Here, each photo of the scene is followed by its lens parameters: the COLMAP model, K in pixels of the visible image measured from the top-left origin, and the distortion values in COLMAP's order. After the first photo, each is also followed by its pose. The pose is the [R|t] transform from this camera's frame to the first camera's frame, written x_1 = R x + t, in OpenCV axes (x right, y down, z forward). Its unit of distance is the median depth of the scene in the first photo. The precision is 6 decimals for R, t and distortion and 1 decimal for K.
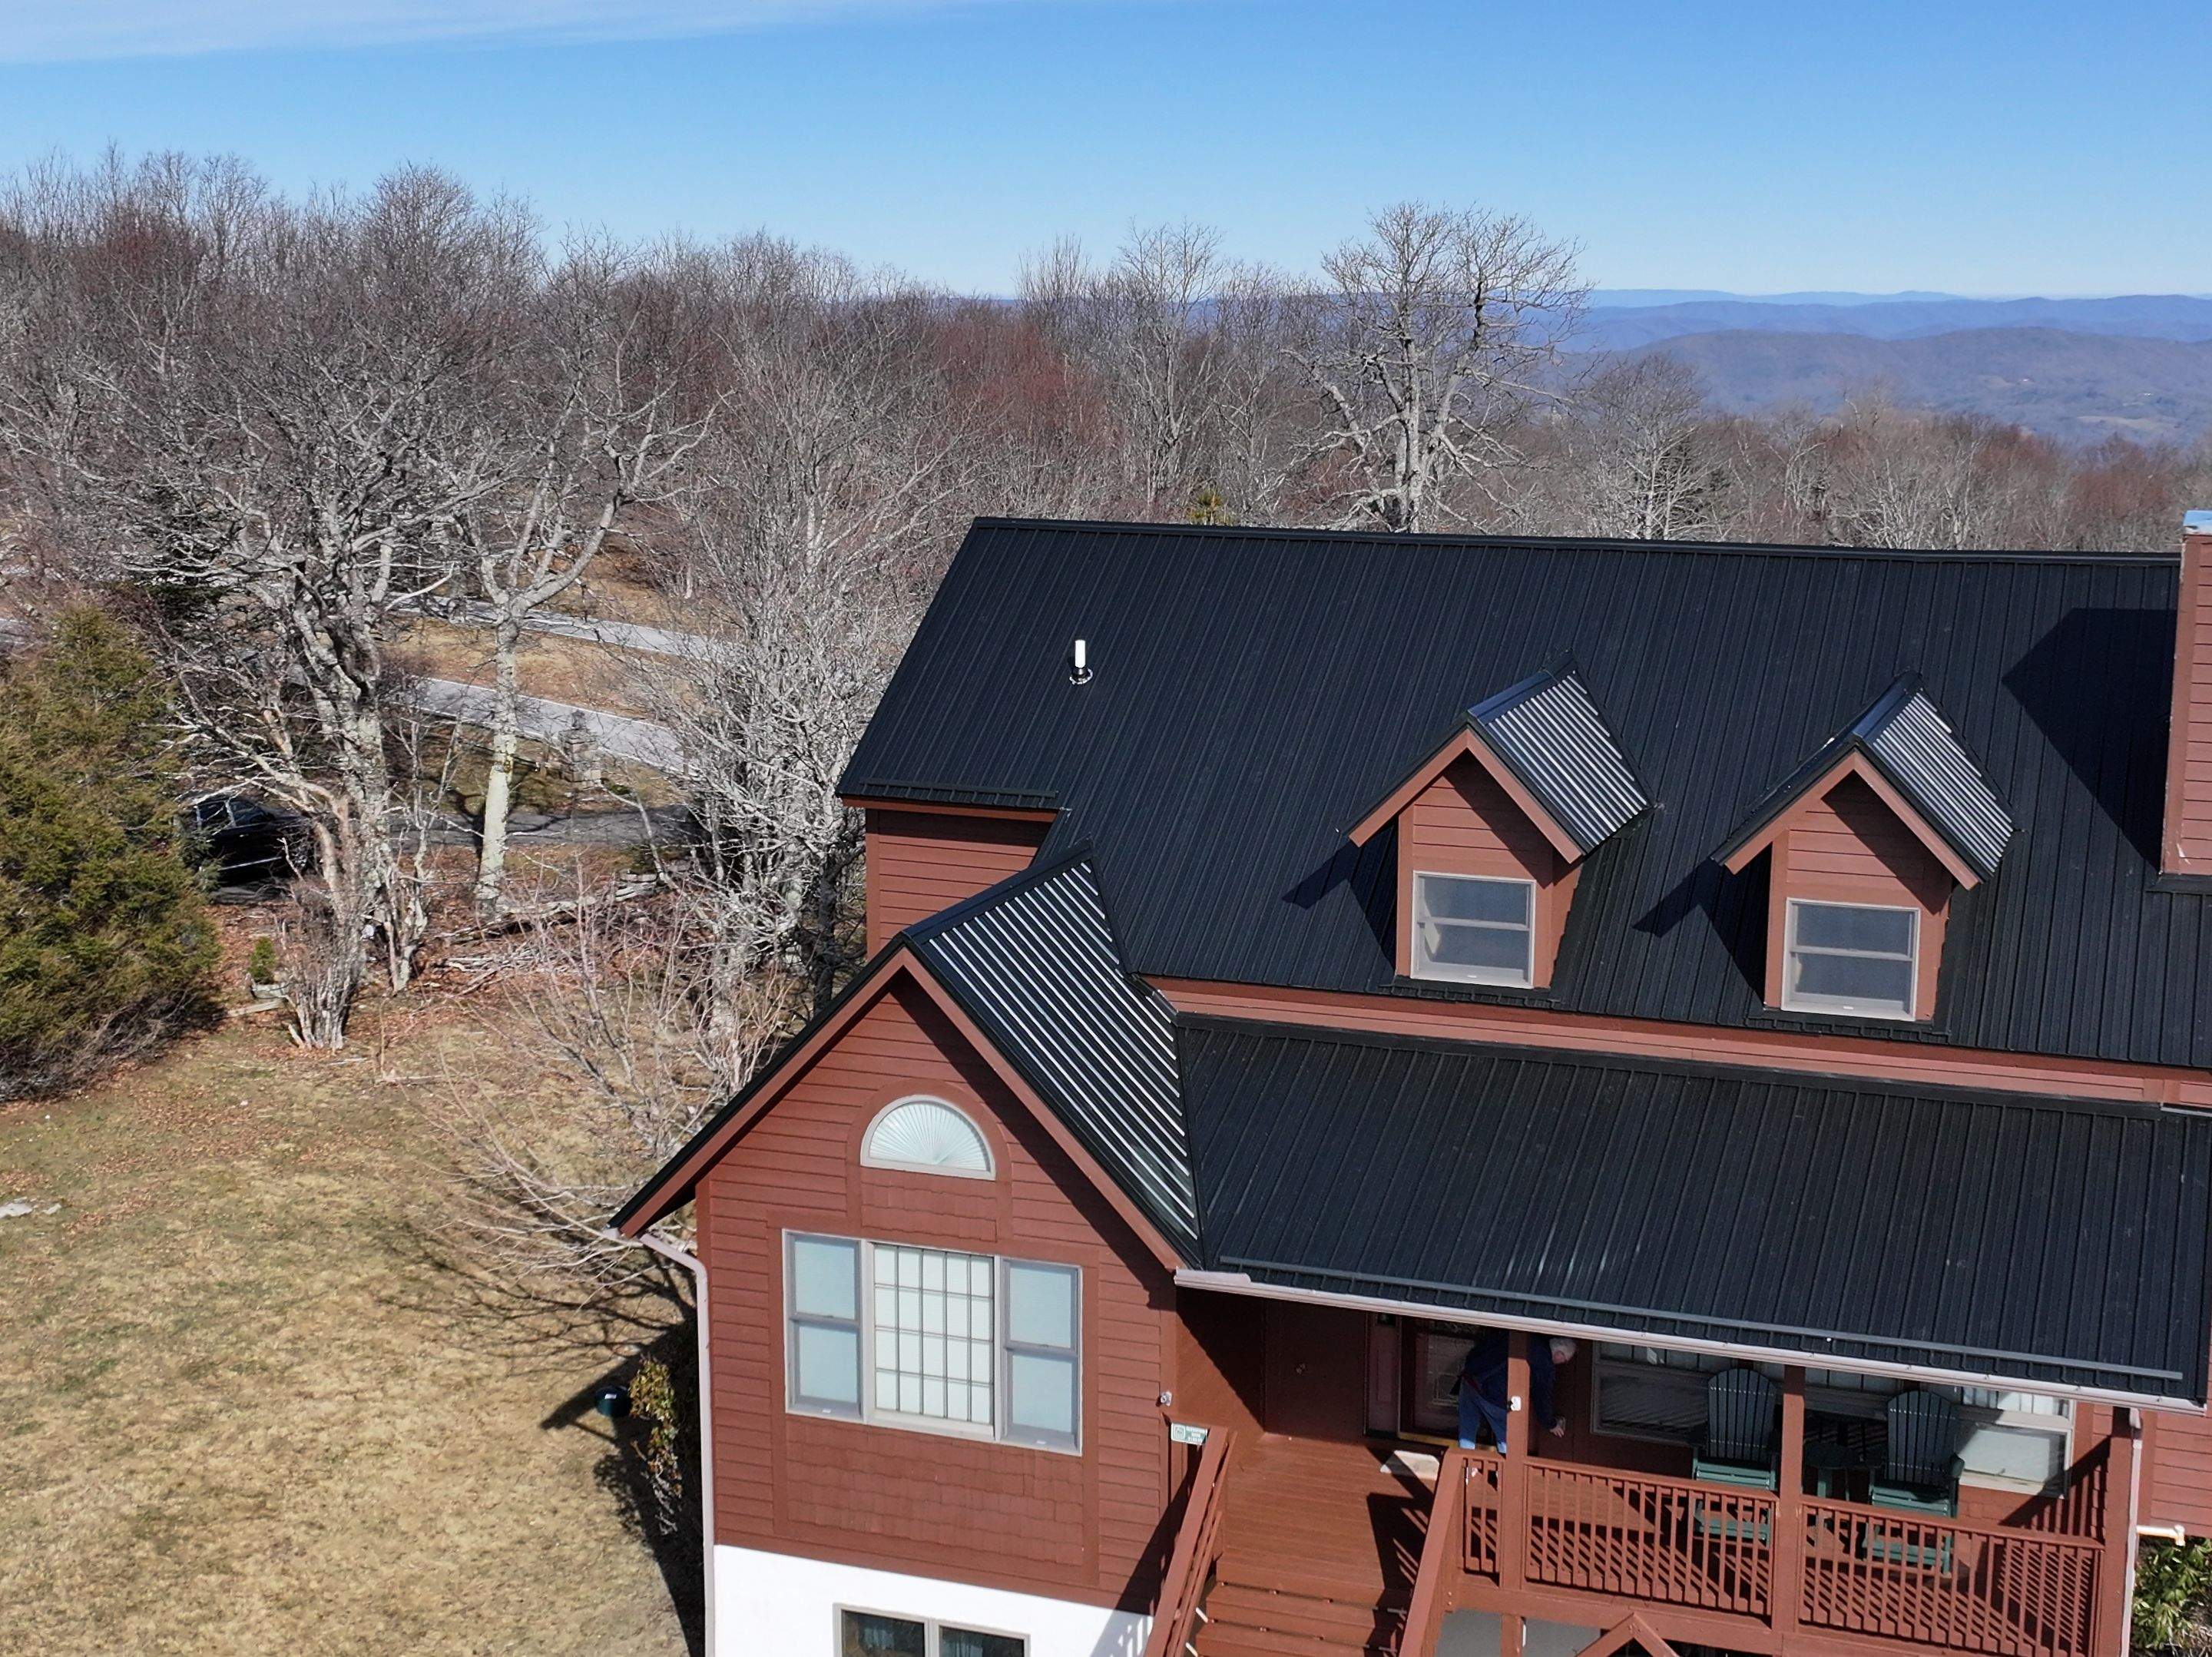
lens RADIAL K [[3057.1, 0, 1106.0], [0, 3057.1, 828.5], [0, 0, 1]] dist [0.008167, -0.008871]
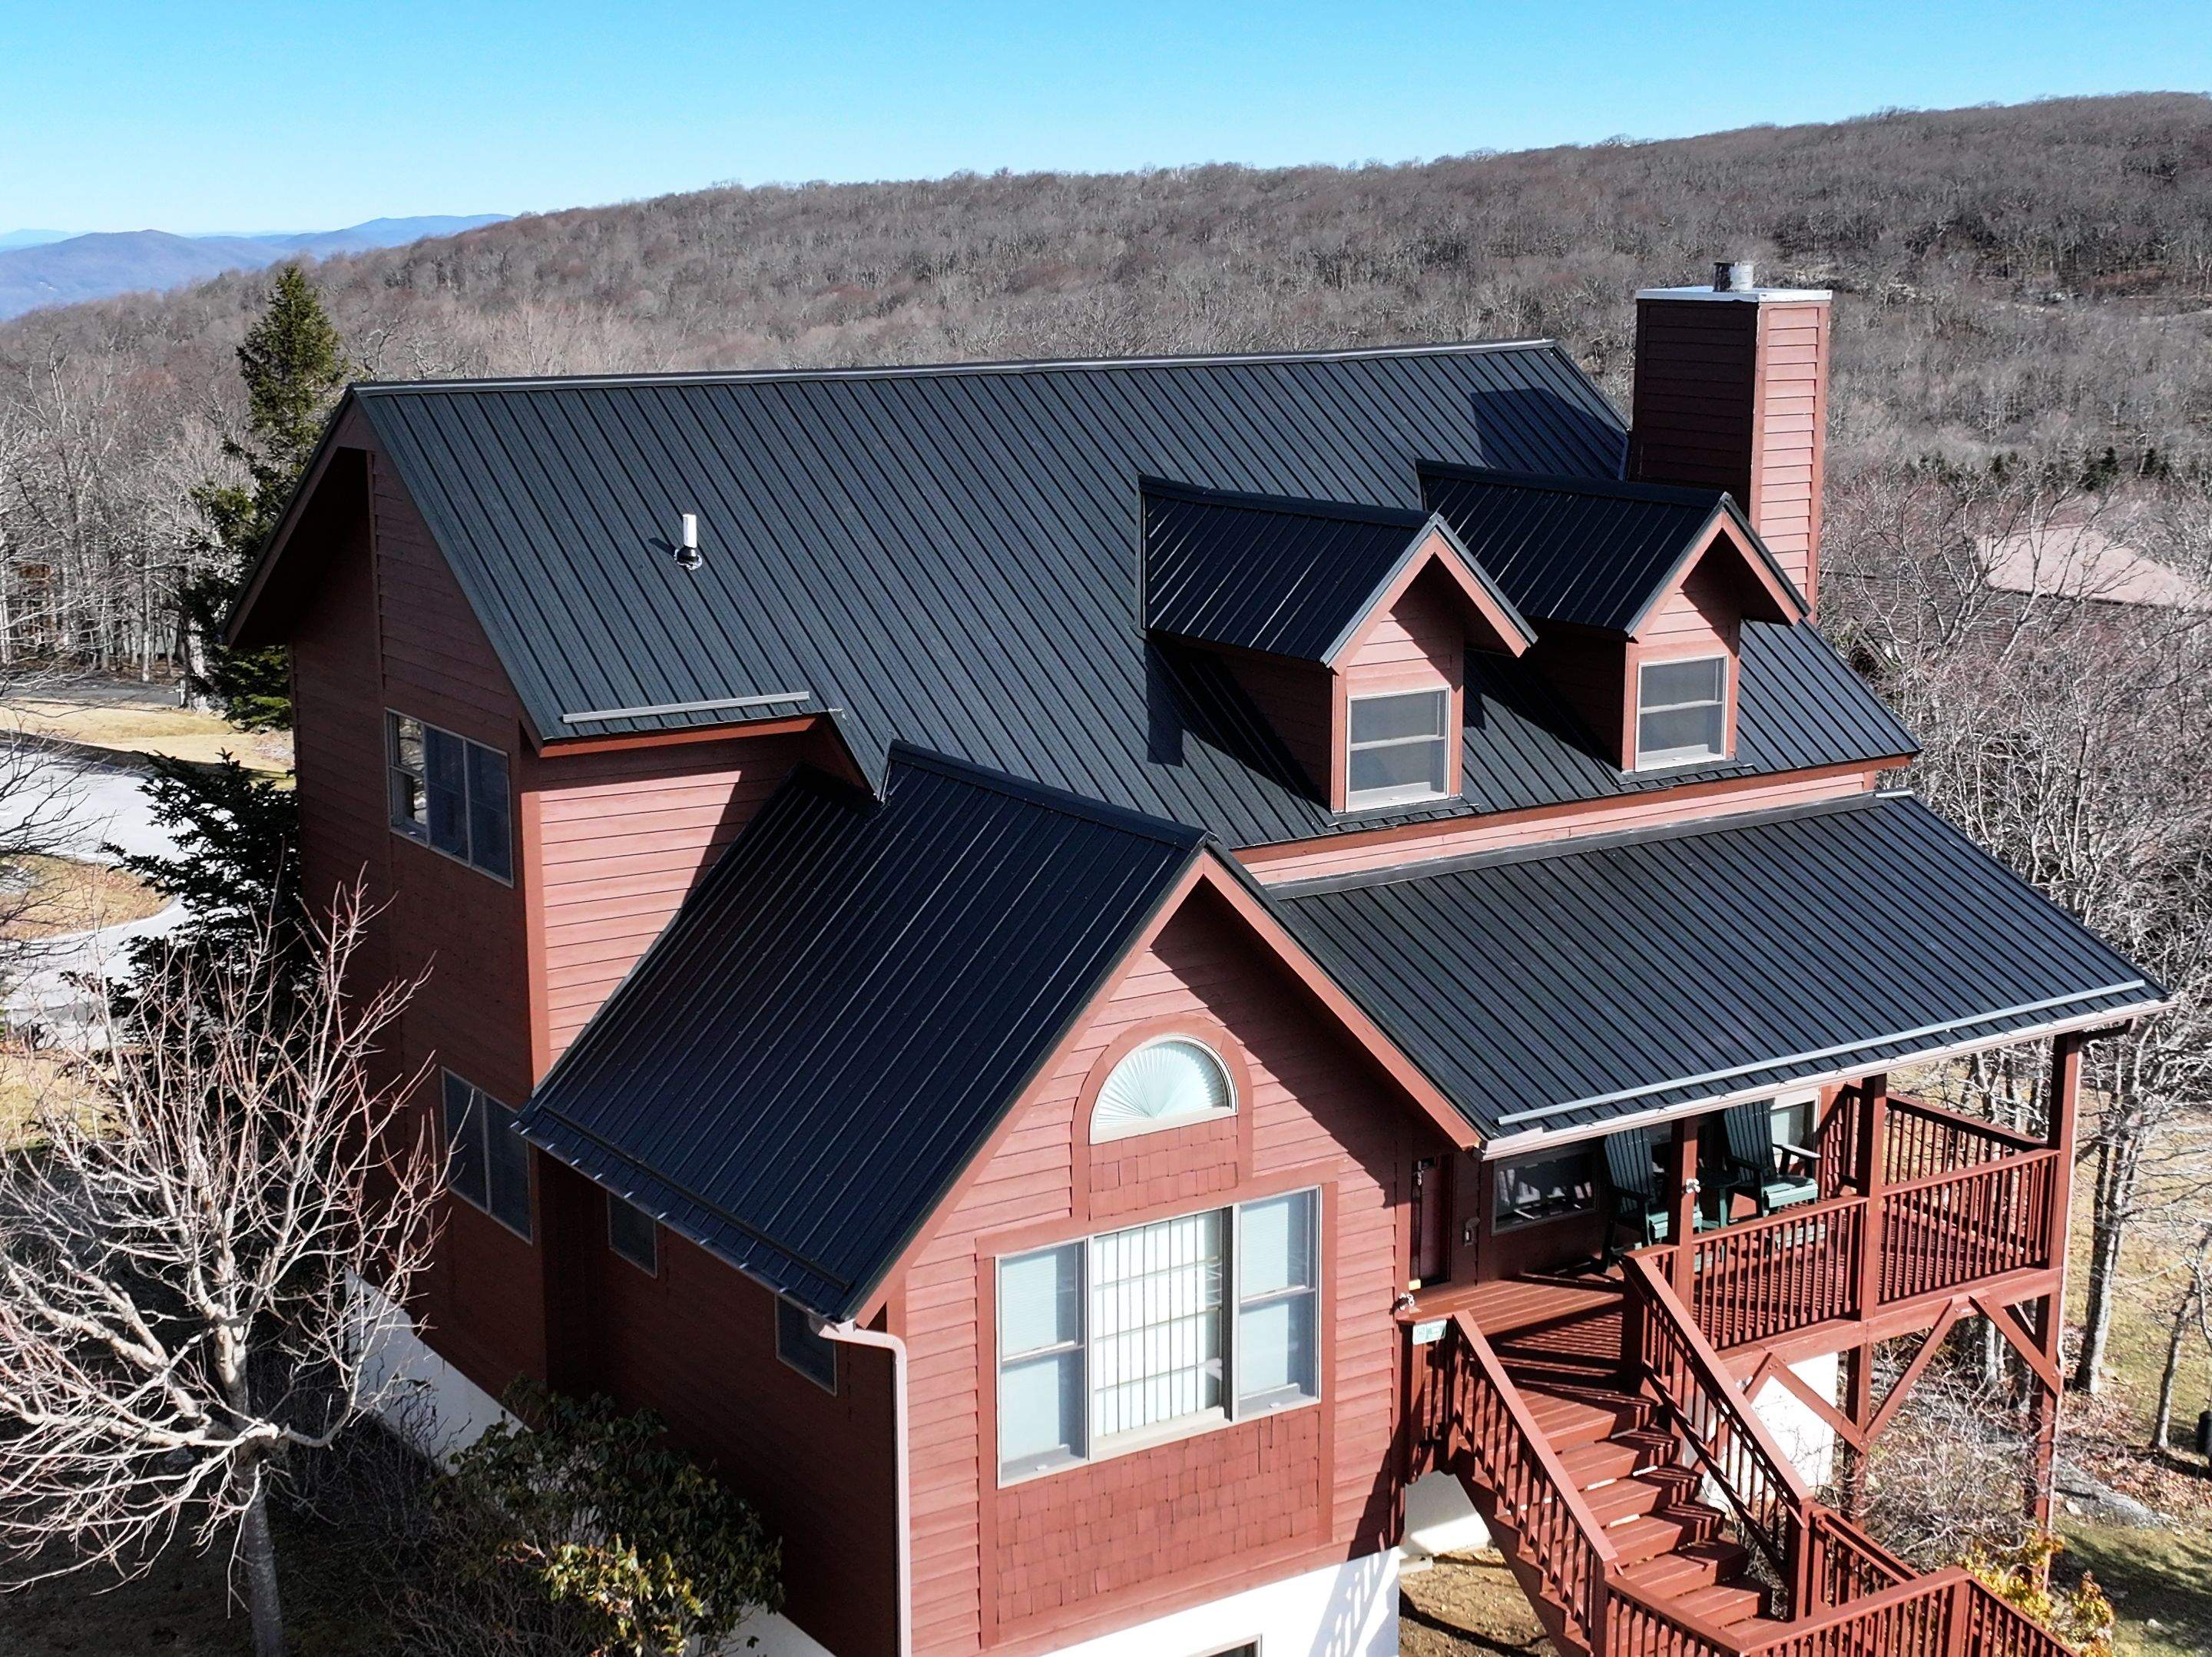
lens RADIAL K [[3057.1, 0, 1106.0], [0, 3057.1, 828.5], [0, 0, 1]] dist [0.008167, -0.008871]
pose [[0.584447, -0.164903, 0.794499, -0.644572], [0.150768, 0.984151, 0.093359, -0.041775], [-0.797302, 0.065222, 0.600046, 0.468262]]
